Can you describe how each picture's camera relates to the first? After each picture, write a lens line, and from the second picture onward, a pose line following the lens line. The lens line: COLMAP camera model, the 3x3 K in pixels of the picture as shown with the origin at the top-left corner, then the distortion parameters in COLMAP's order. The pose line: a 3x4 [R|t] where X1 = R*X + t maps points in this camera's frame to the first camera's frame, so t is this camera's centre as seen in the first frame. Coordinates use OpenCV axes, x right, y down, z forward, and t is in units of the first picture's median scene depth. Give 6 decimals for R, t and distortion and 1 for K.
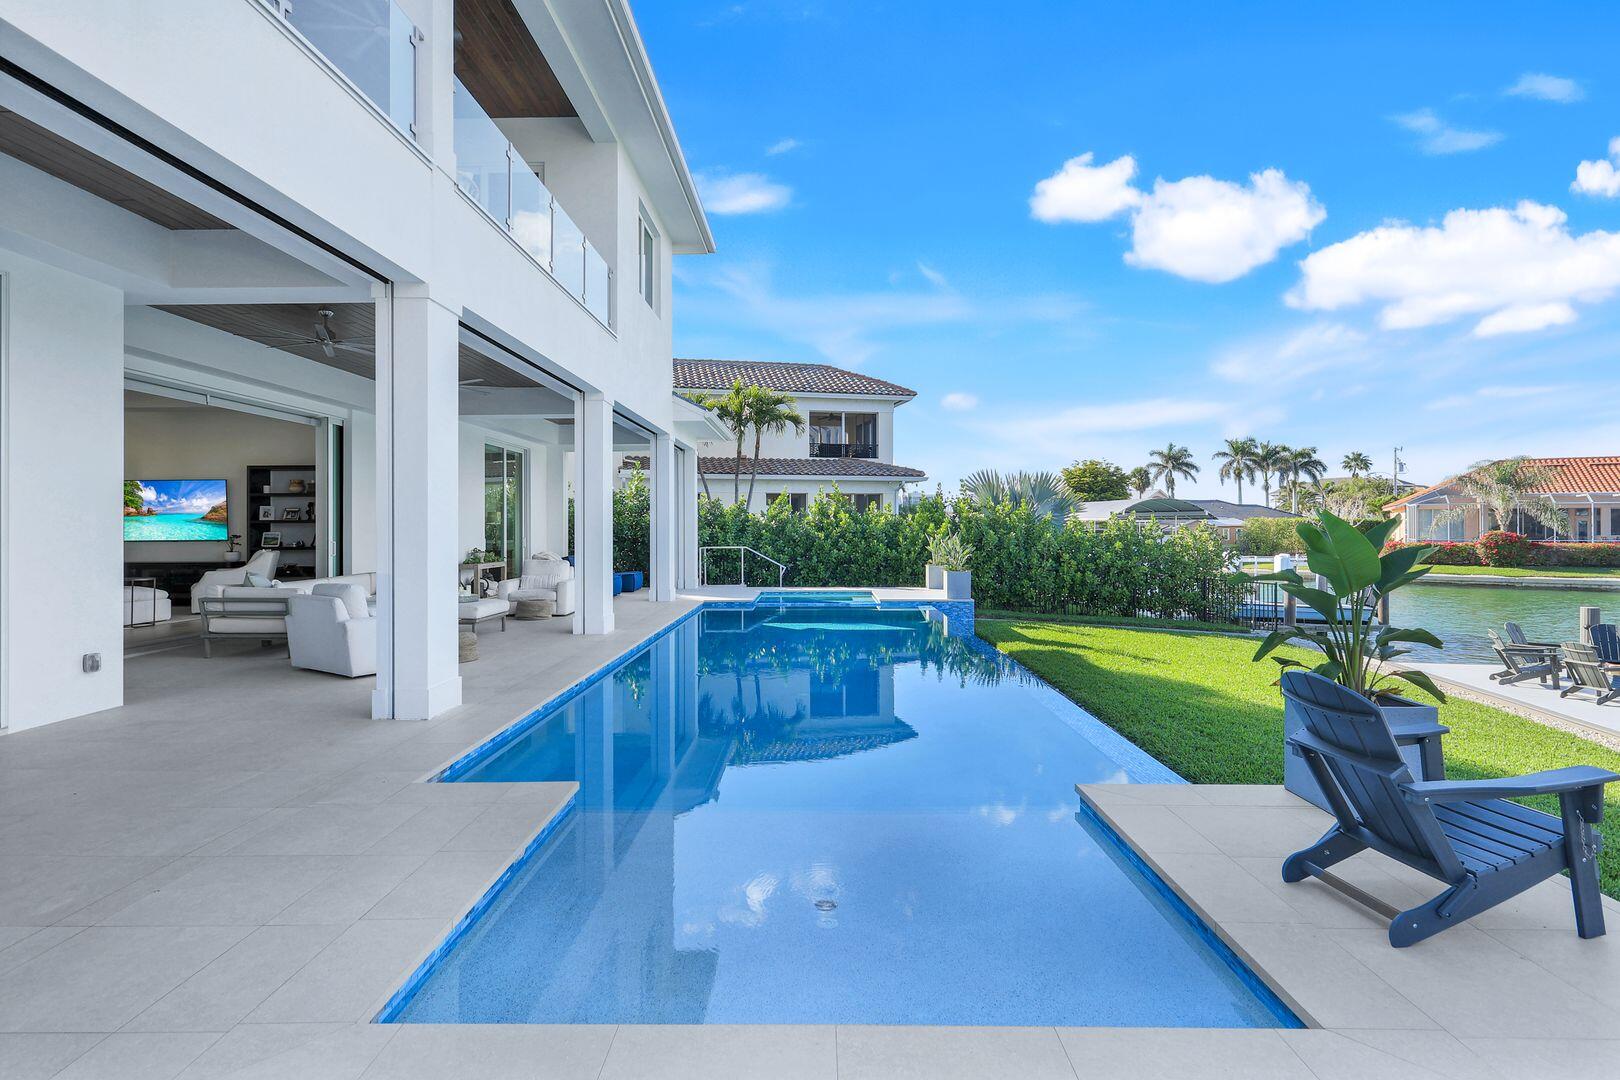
lens RADIAL K [[828.1, 0, 819.1], [0, 828.1, 539.6], [0, 0, 1]] dist [0.026117, 0.000419]
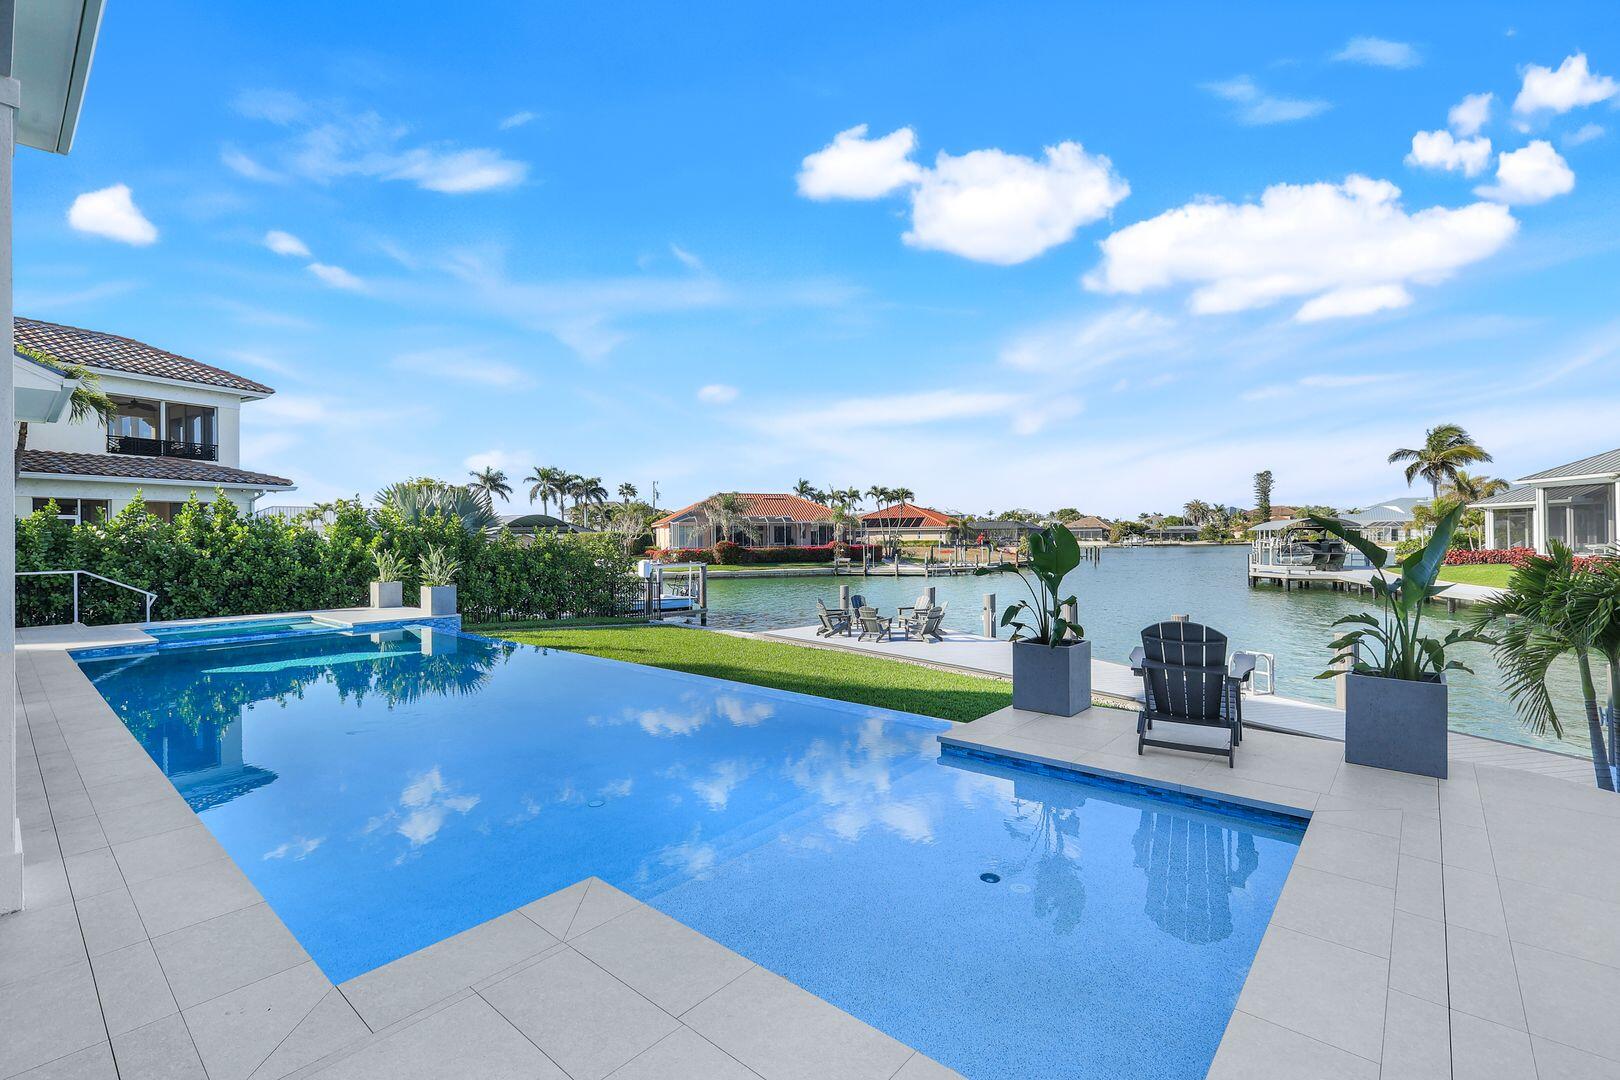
lens RADIAL K [[724.9, 0, 804.2], [0, 724.9, 540.0], [0, 0, 1]] dist [0.003355, -0.000411]
pose [[0.647406, -0.008280, 0.762101, -0.102609], [0.020327, 0.999773, -0.006405, -0.000959], [-0.761874, 0.019638, 0.647427, 0.067022]]
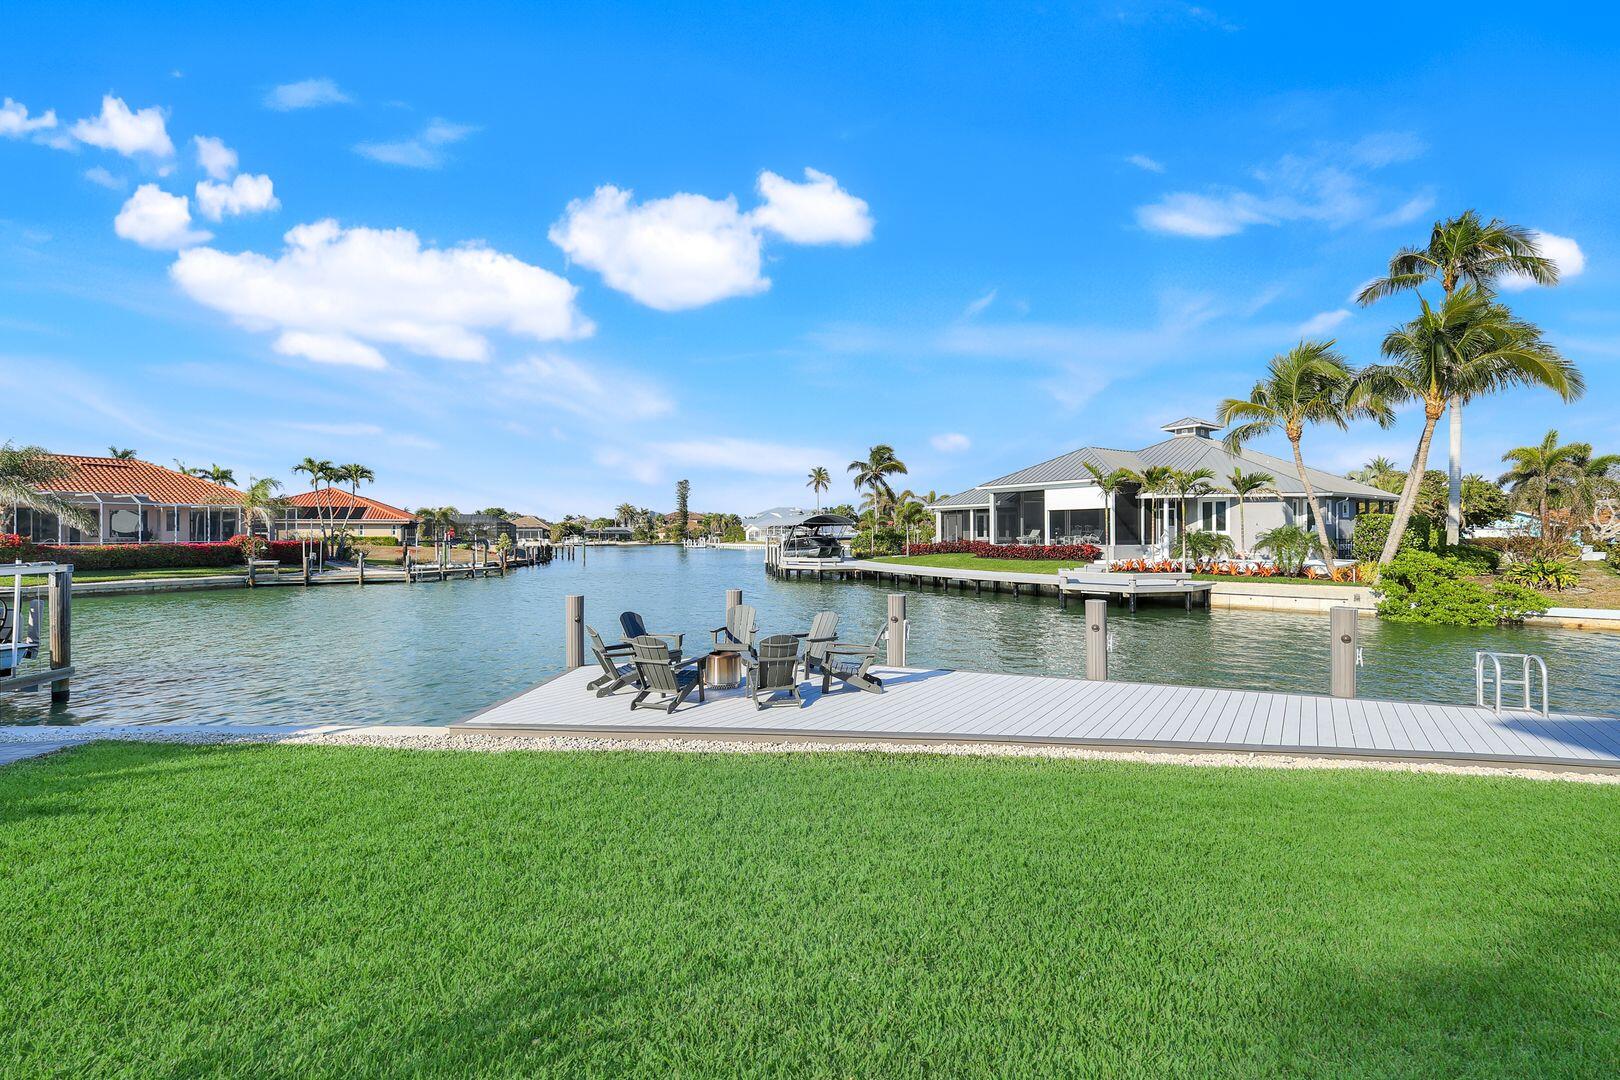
lens RADIAL K [[724.9, 0, 818.8], [0, 724.9, 532.0], [0, 0, 1]] dist [0.003355, -0.000411]
pose [[-0.080042, 0.005611, 0.996776, 0.036935], [0.018581, 0.999819, -0.004136, 0.008568], [-0.996618, 0.018190, -0.080132, 0.301160]]
